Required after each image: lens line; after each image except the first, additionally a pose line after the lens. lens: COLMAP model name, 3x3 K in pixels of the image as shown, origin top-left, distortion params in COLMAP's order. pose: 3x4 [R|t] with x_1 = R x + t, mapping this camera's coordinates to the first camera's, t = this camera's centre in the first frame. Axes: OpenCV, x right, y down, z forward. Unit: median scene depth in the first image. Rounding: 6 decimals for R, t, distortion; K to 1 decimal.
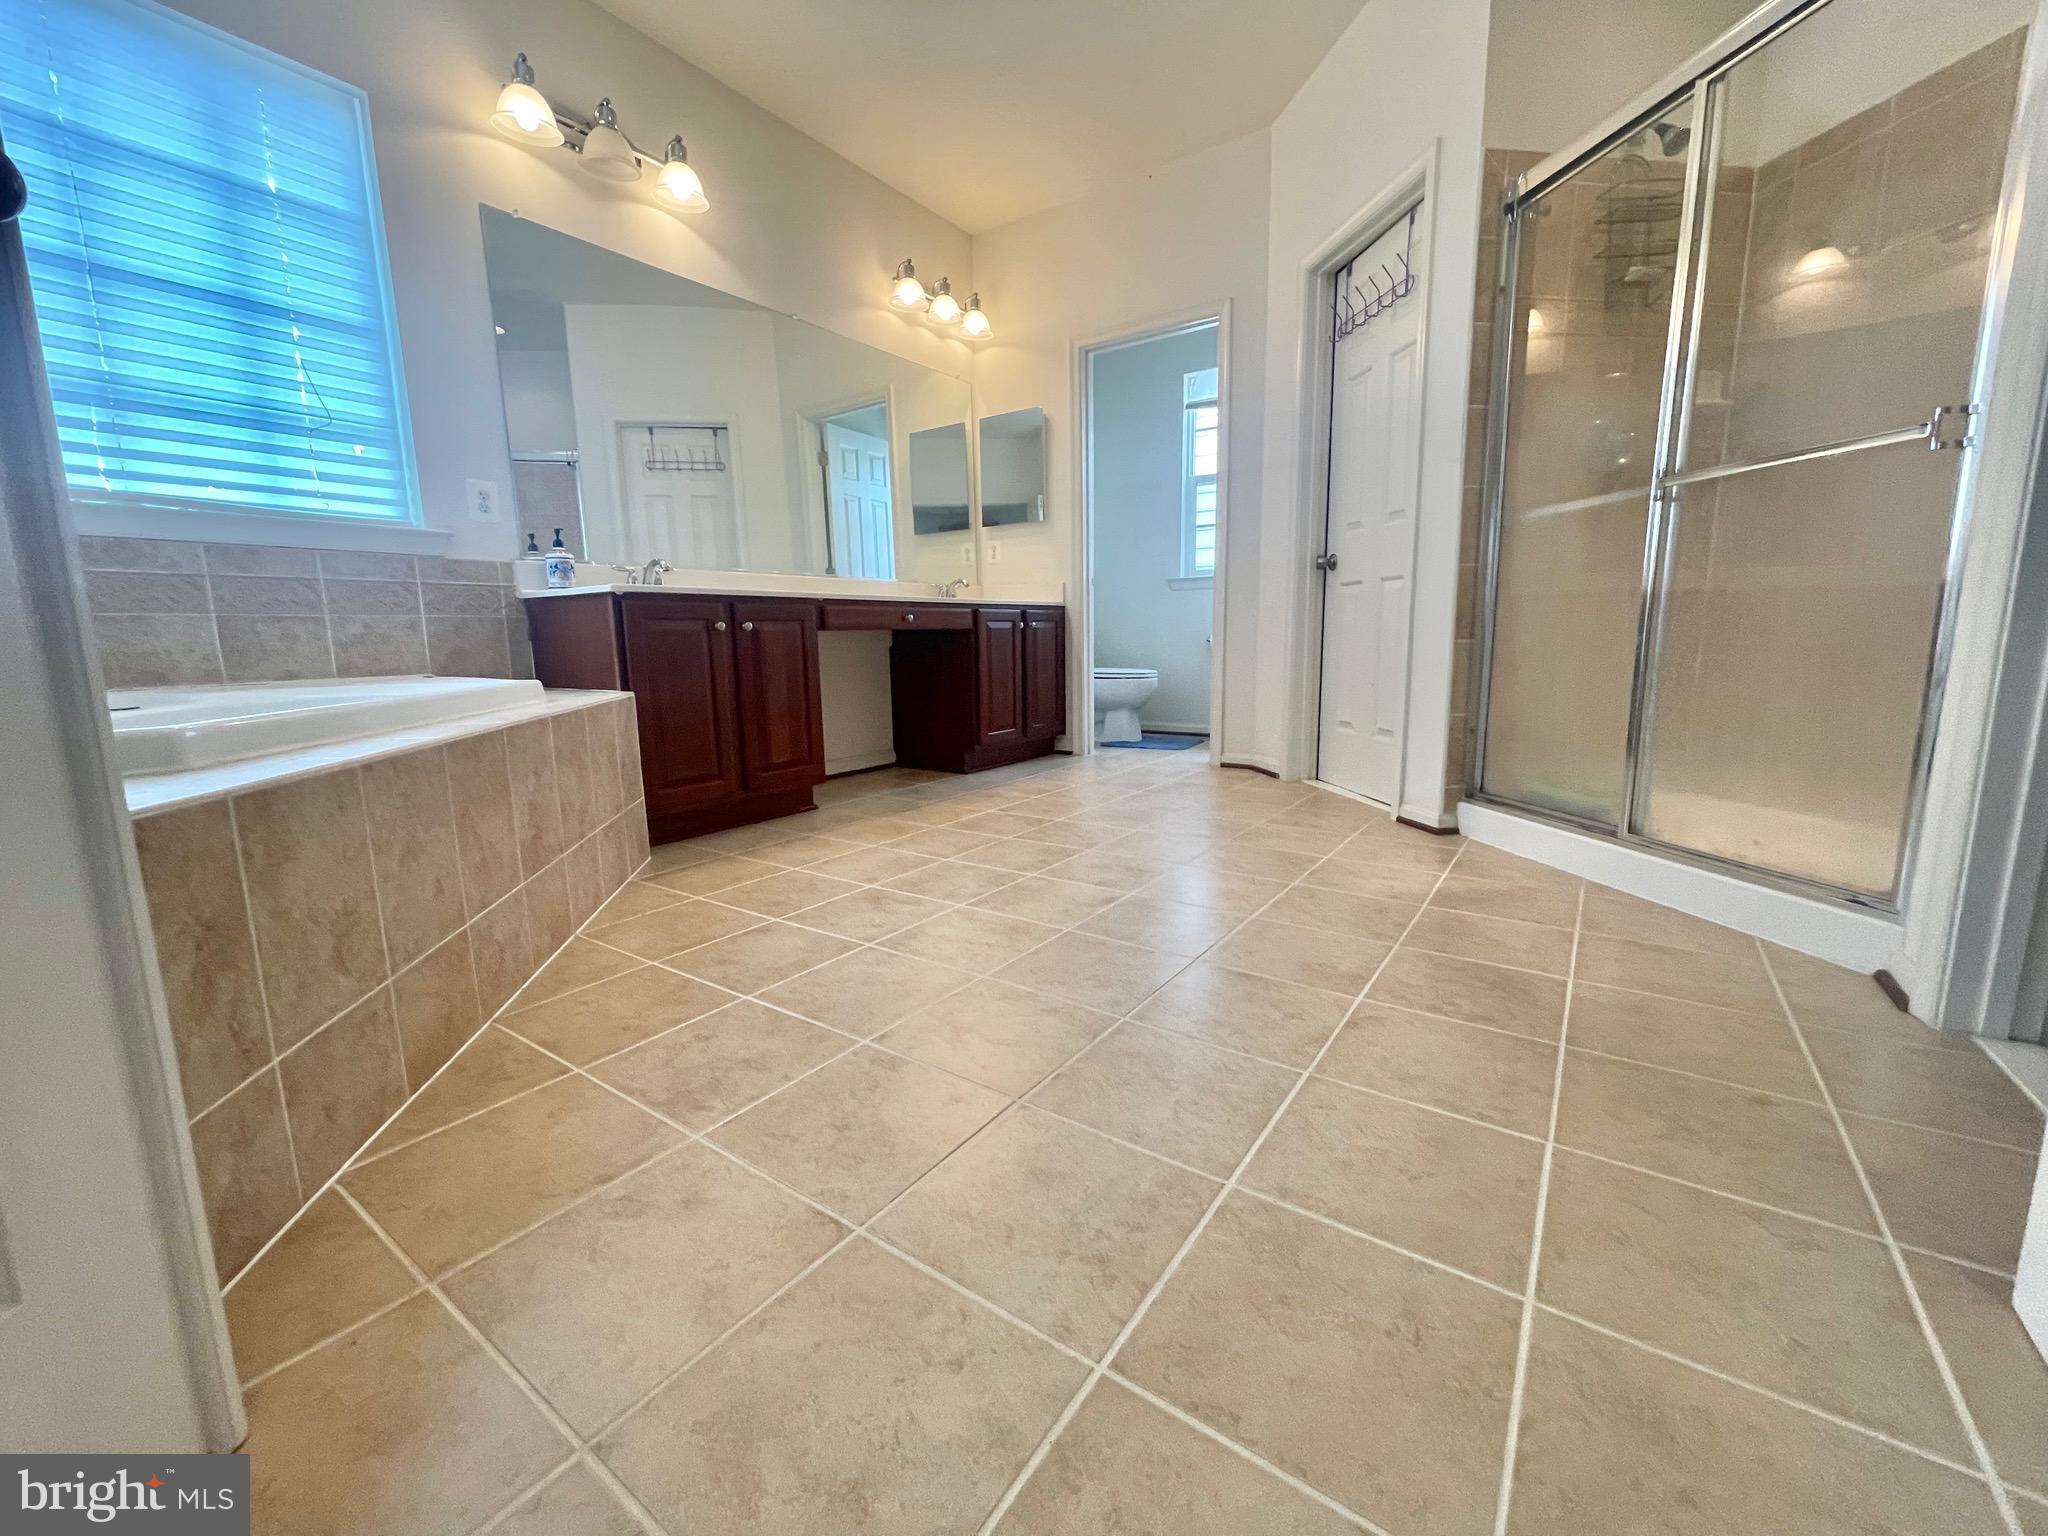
lens RADIAL K [[829.6, 0, 1024.1], [0, 829.6, 766.4], [0, 0, 1]] dist [-0.004899, 0.001974]
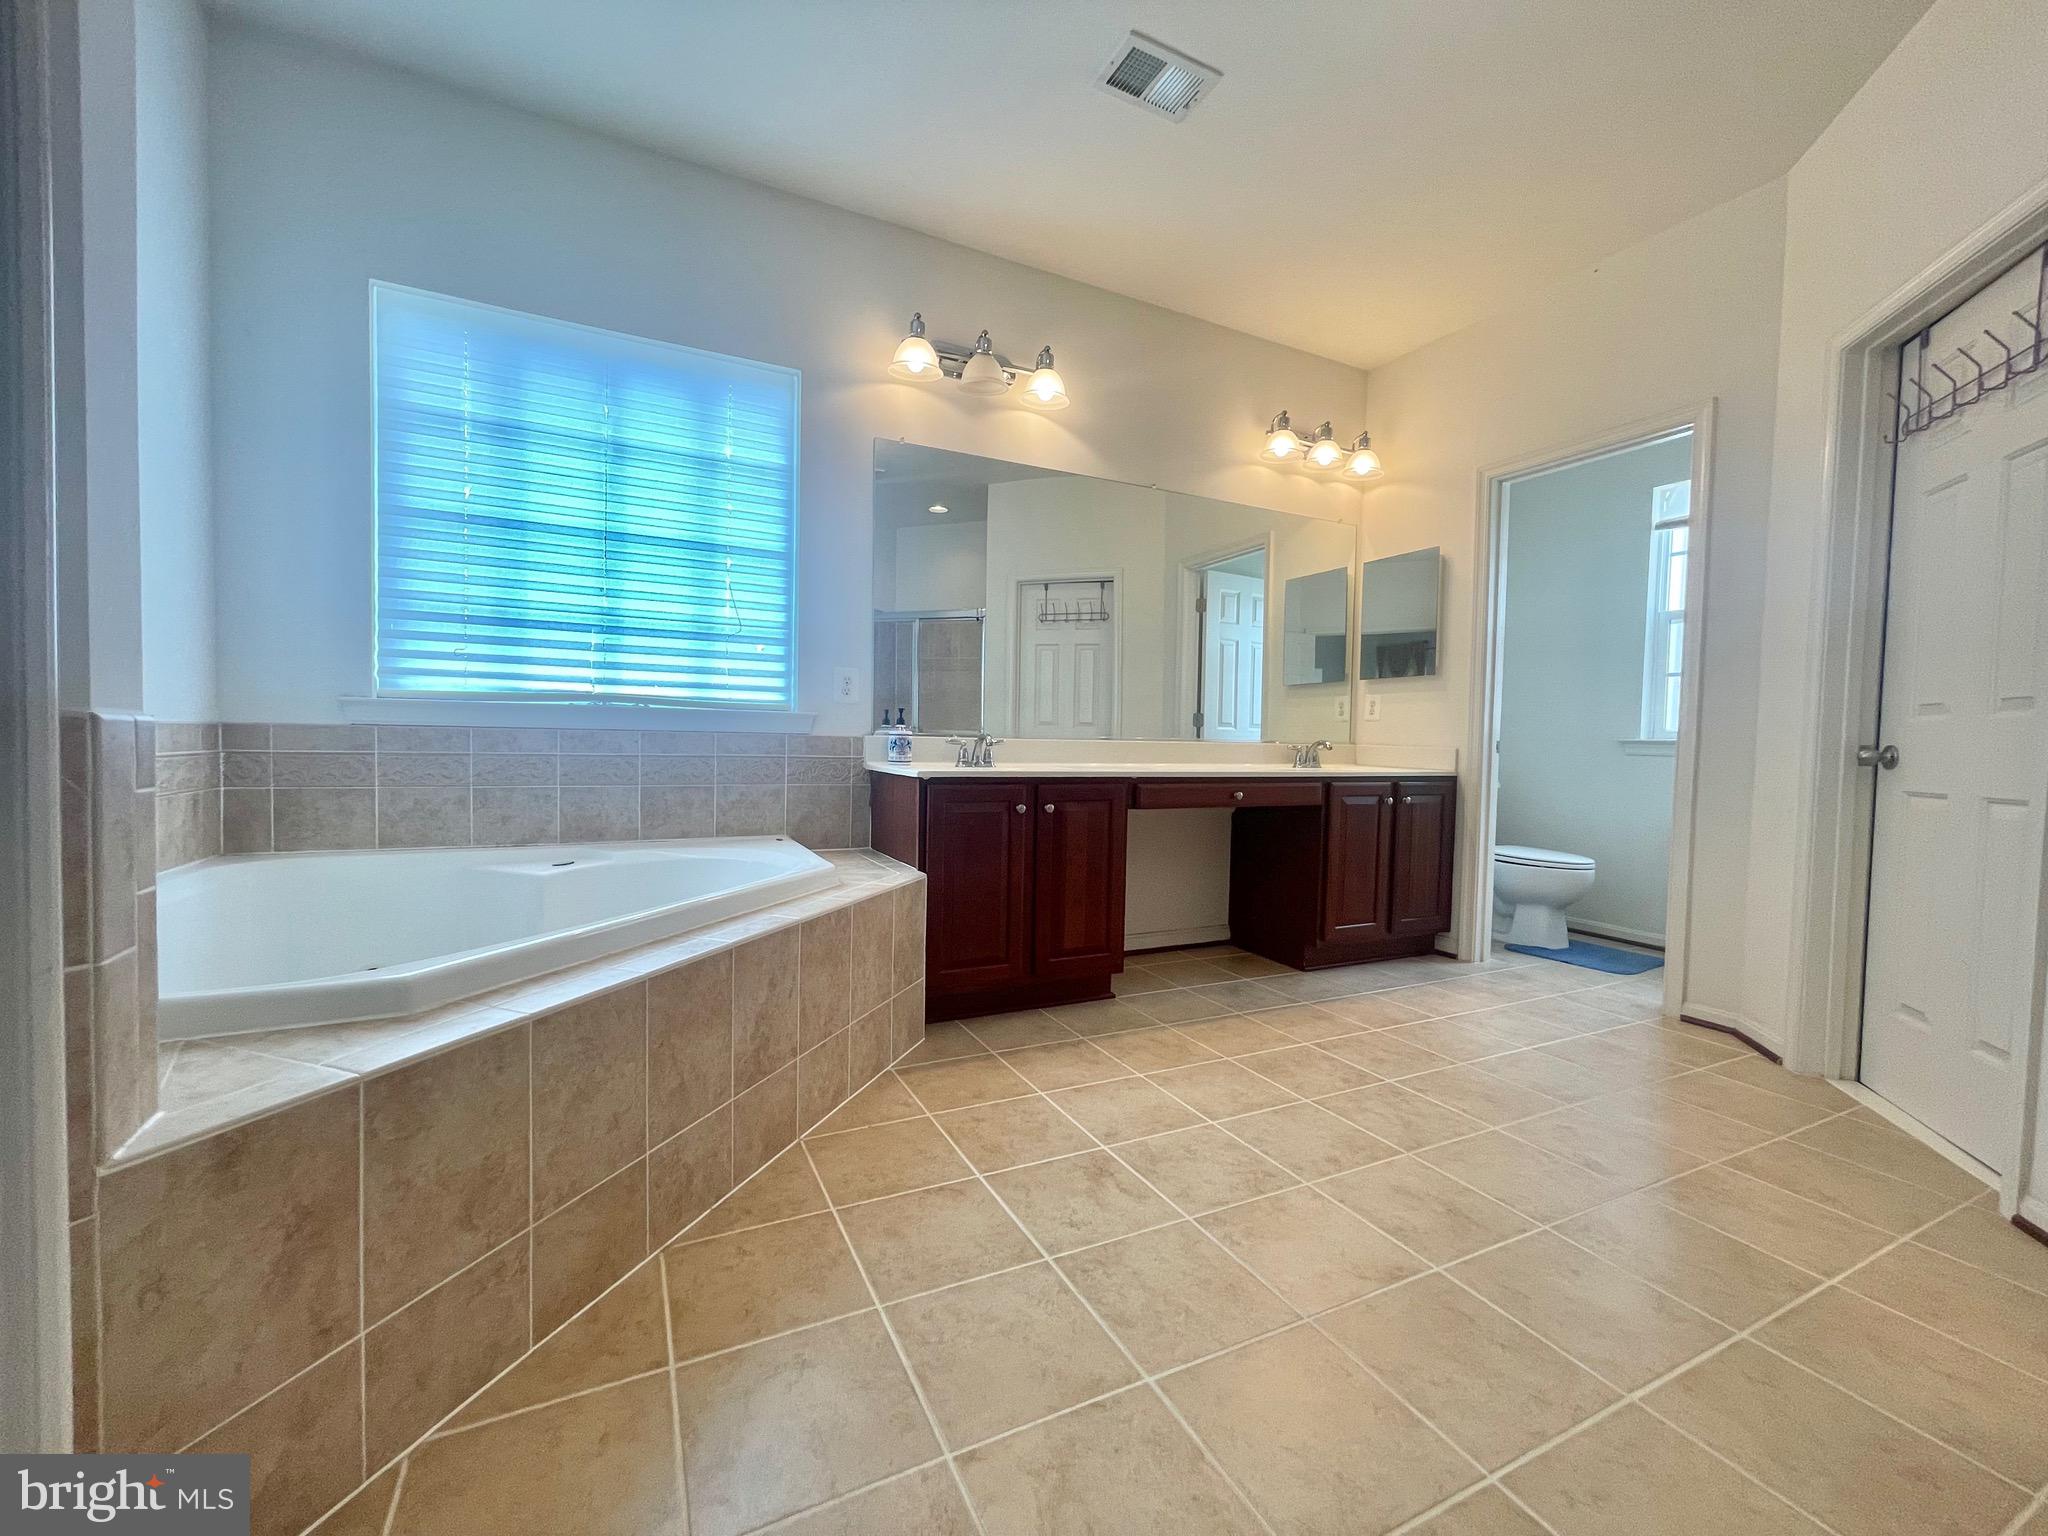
lens RADIAL K [[829.6, 0, 1019.1], [0, 829.6, 766.1], [0, 0, 1]] dist [-0.004899, 0.001974]
pose [[0.875798, 0.053941, -0.479655, 0.102714], [-0.113981, 0.988744, -0.096924, -0.122189], [0.469028, 0.139557, 0.872088, 0.127817]]
